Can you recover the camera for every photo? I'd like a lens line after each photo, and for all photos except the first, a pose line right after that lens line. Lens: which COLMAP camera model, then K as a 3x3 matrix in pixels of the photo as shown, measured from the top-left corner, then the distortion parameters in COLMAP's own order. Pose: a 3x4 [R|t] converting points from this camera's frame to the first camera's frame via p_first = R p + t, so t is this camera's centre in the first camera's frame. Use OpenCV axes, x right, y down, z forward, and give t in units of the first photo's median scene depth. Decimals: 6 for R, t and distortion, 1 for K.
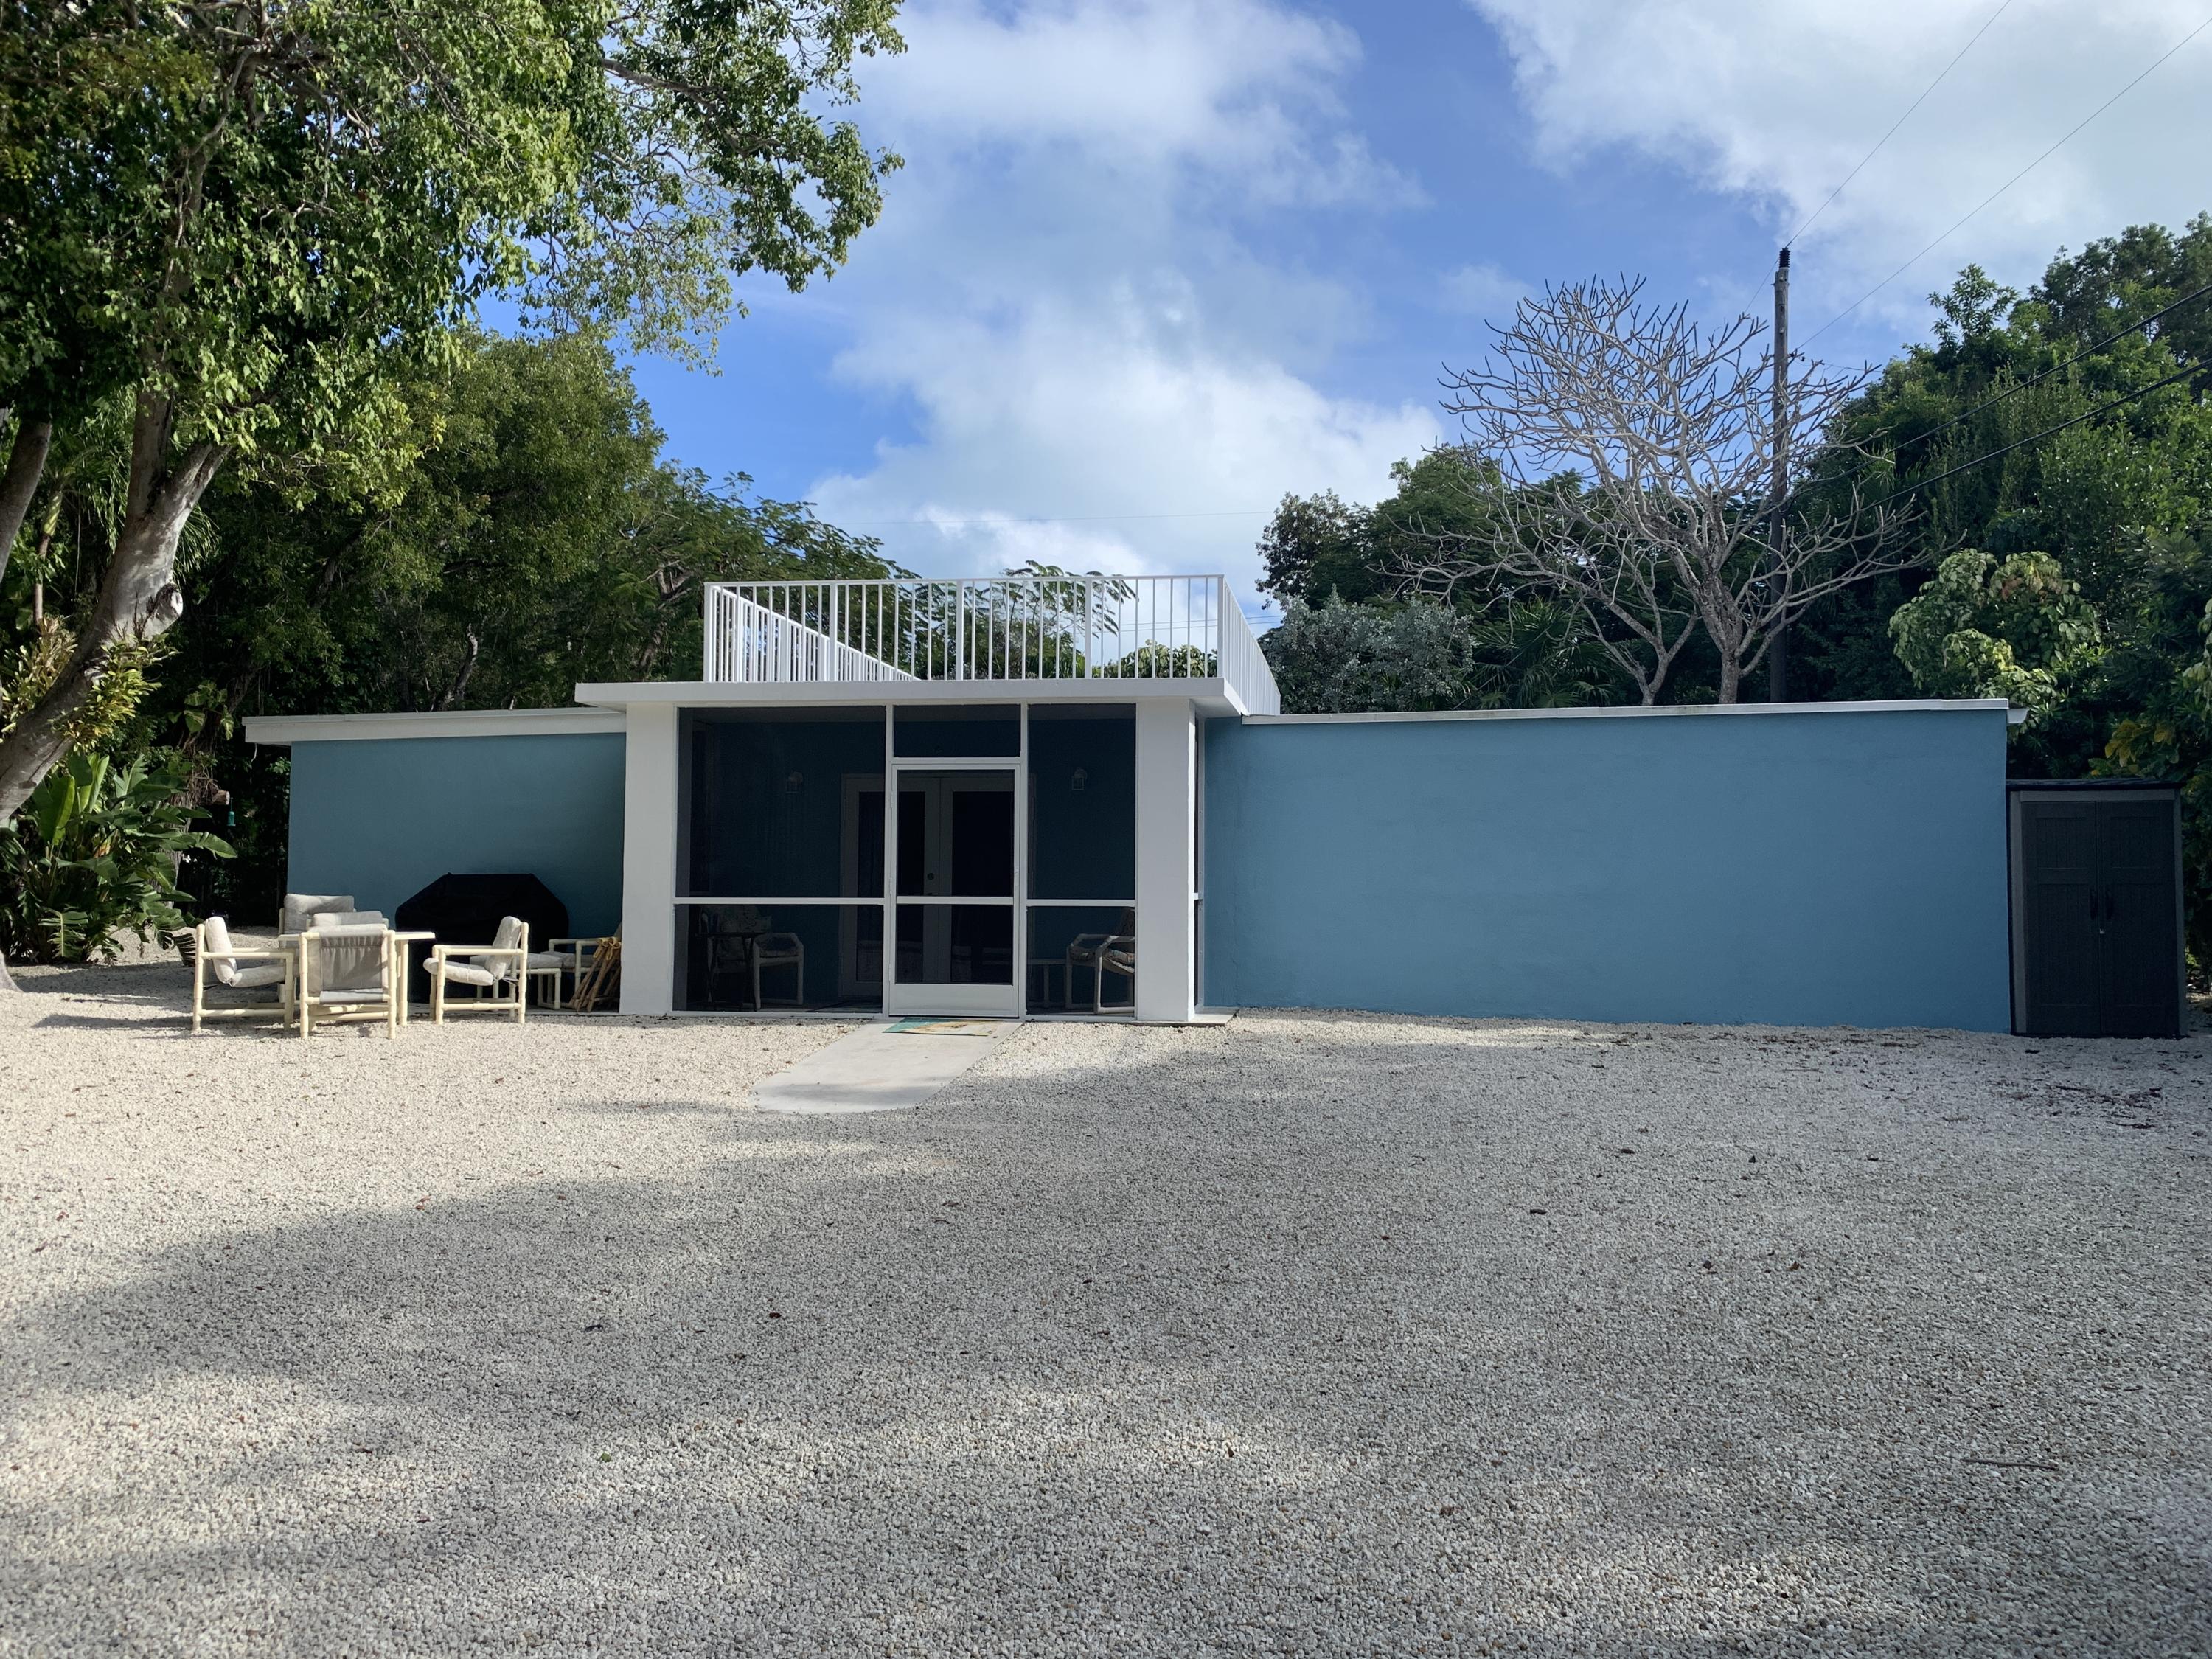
lens RADIAL K [[1681.8, 0, 1106.0], [0, 1681.8, 829.5], [0, 0, 1]] dist [0.079429, -0.199311]
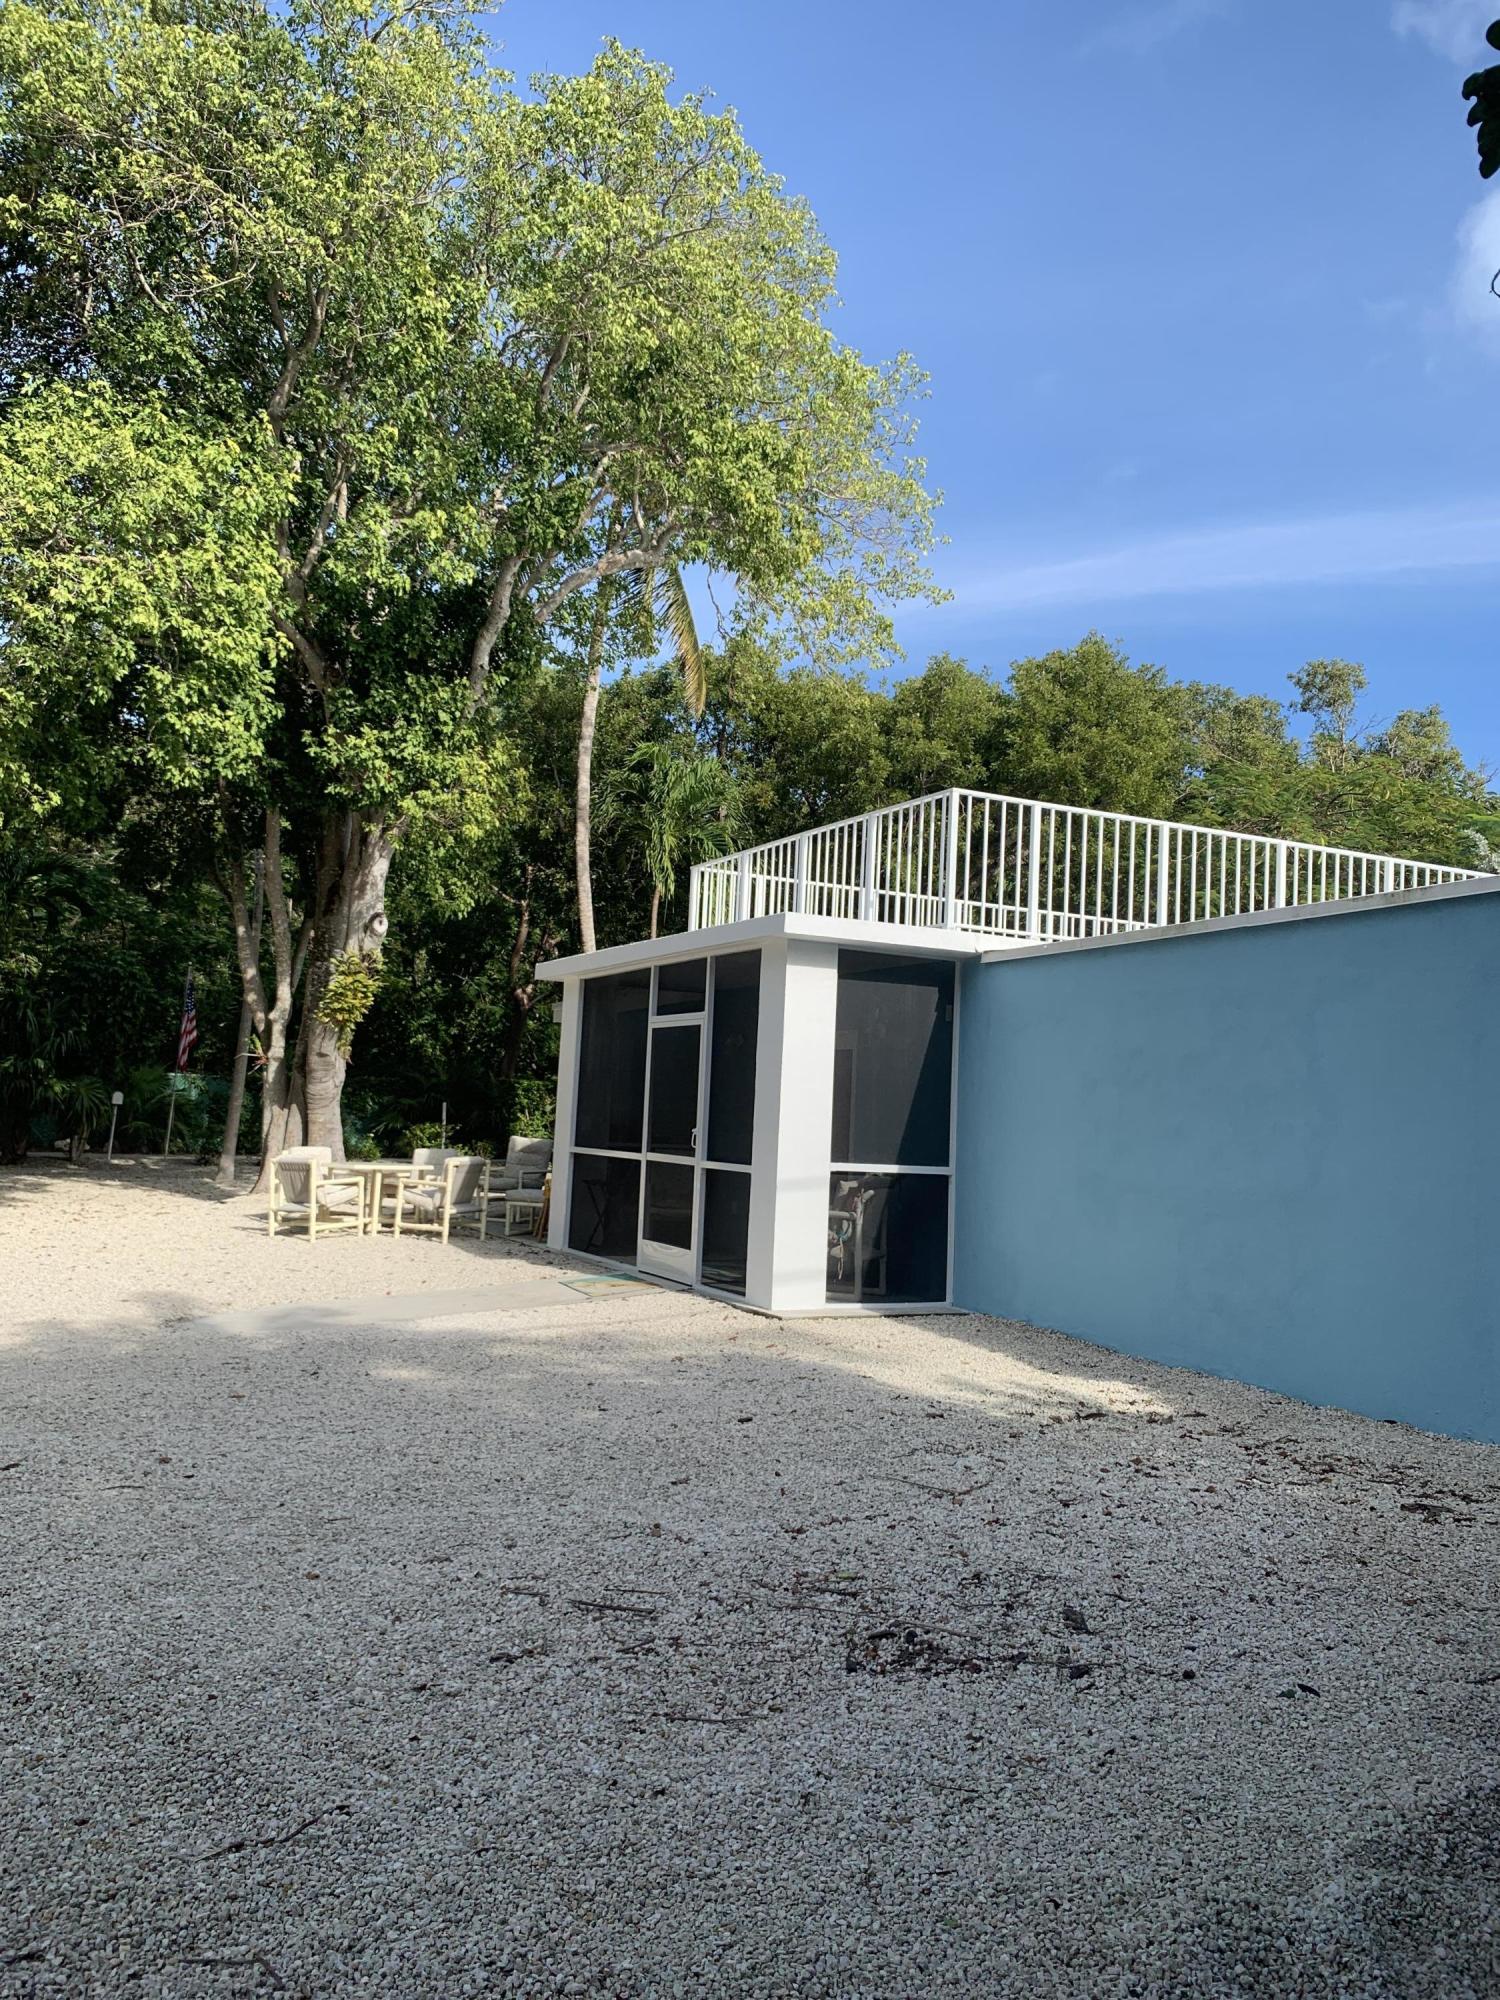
lens RADIAL K [[1520.6, 0, 750.0], [0, 1520.6, 1000.0], [0, 0, 1]] dist [0.079429, -0.199311]
pose [[0.581029, -0.040244, -0.812887, 0.678464], [-0.003669, 0.998637, -0.052063, -0.005521], [0.813875, 0.033233, 0.580089, 0.514263]]
